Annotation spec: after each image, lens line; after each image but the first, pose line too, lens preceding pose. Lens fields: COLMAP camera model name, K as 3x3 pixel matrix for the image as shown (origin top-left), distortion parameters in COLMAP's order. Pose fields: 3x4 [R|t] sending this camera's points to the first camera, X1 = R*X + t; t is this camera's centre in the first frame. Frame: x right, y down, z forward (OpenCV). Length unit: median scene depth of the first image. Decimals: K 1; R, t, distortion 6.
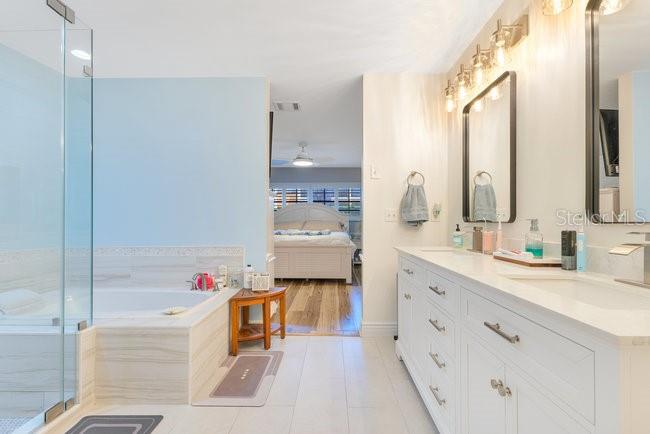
lens RADIAL K [[289.5, 0, 328.0], [0, 289.5, 219.0], [0, 0, 1]] dist [0.006781, -0.001815]
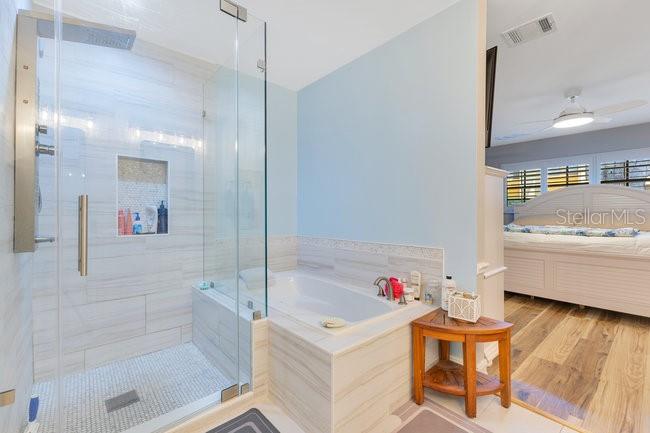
lens RADIAL K [[289.5, 0, 319.3], [0, 289.5, 213.5], [0, 0, 1]] dist [0.006781, -0.001815]
pose [[0.665661, 0.000902, -0.746254, 0.039126], [0.005591, 0.999965, 0.006196, 0.001956], [0.746233, -0.008297, 0.665633, 0.312163]]
